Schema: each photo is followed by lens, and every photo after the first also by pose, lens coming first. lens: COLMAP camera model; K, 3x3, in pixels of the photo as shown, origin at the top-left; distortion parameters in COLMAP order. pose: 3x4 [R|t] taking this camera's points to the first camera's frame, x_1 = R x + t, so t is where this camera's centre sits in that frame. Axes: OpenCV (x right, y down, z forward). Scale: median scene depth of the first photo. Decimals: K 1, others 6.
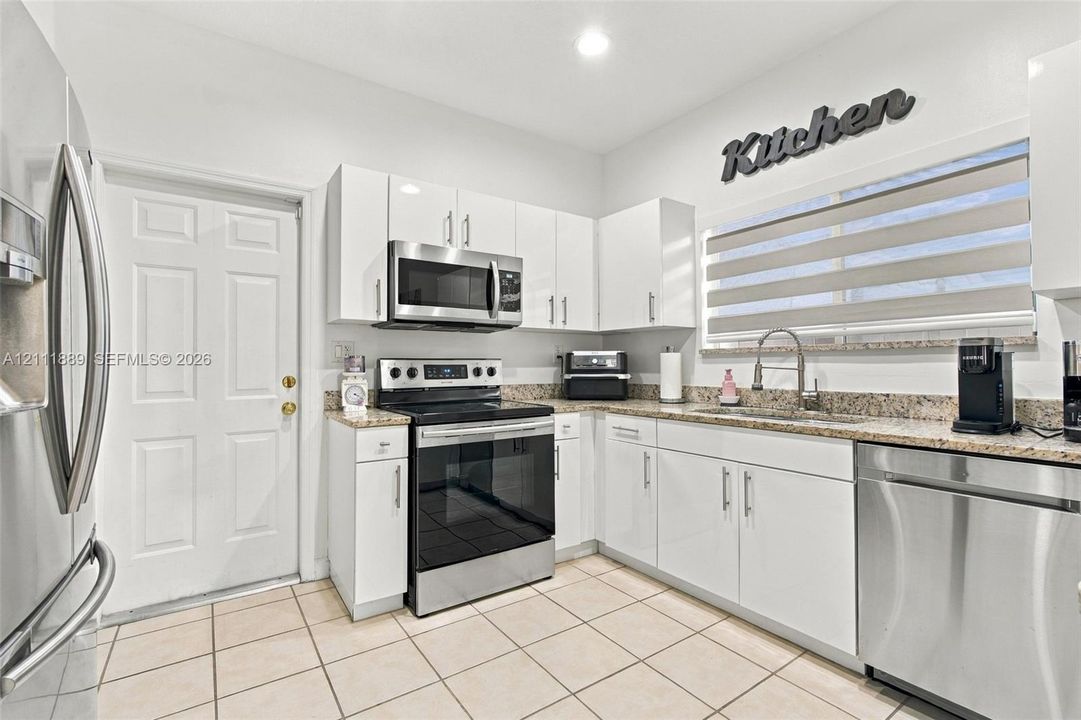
lens RADIAL K [[491.2, 0, 545.1], [0, 491.2, 355.4], [0, 0, 1]] dist [0.001671, 0.000036]
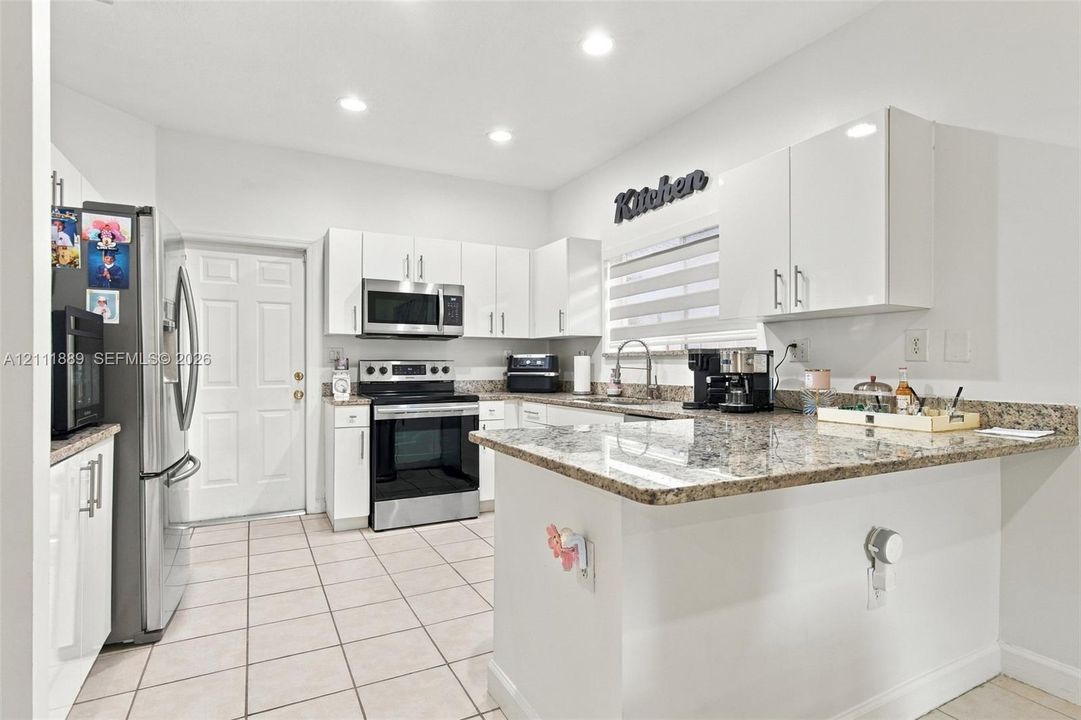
lens RADIAL K [[557.7, 0, 540.5], [0, 557.7, 360.0], [0, 0, 1]] dist [0.019924, 0.000158]
pose [[0.991851, 0.001729, -0.127394, 0.388676], [-0.000257, 0.999933, 0.011575, -0.013125], [0.127406, -0.011448, 0.991785, -0.533893]]
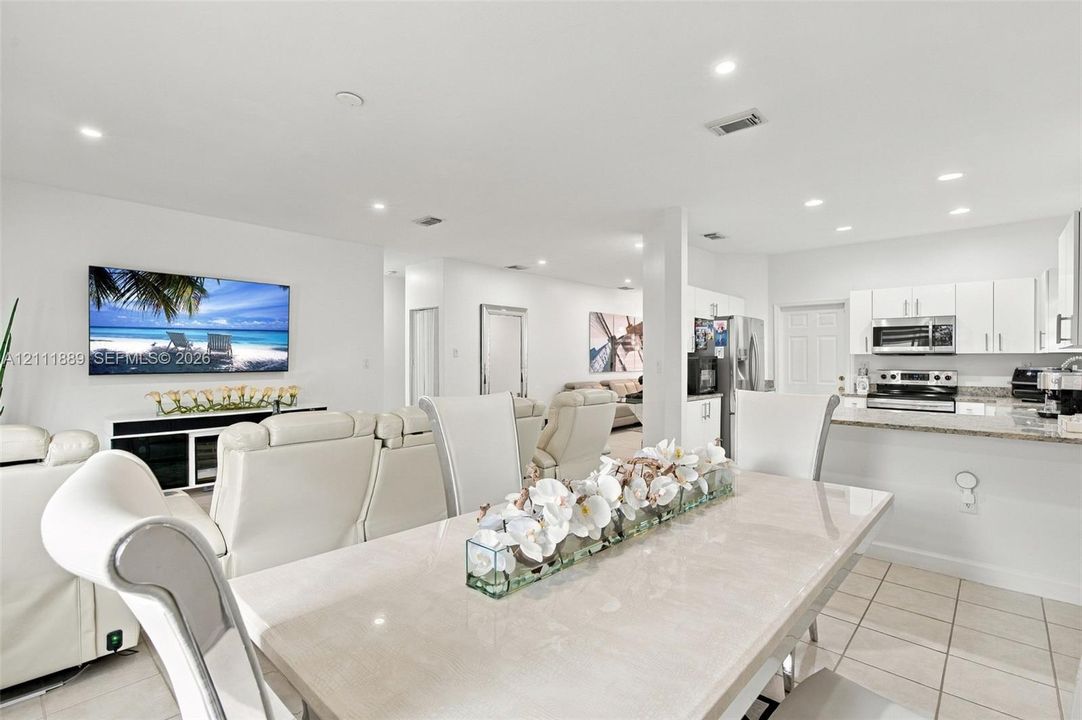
lens RADIAL K [[491.7, 0, 545.6], [0, 491.7, 355.4], [0, 0, 1]] dist [0.001671, 0.000036]
pose [[0.221526, -0.000881, -0.975154, 1.535543], [0.015458, 0.999877, 0.002608, -0.089344], [0.975032, -0.015652, 0.221513, -0.976362]]
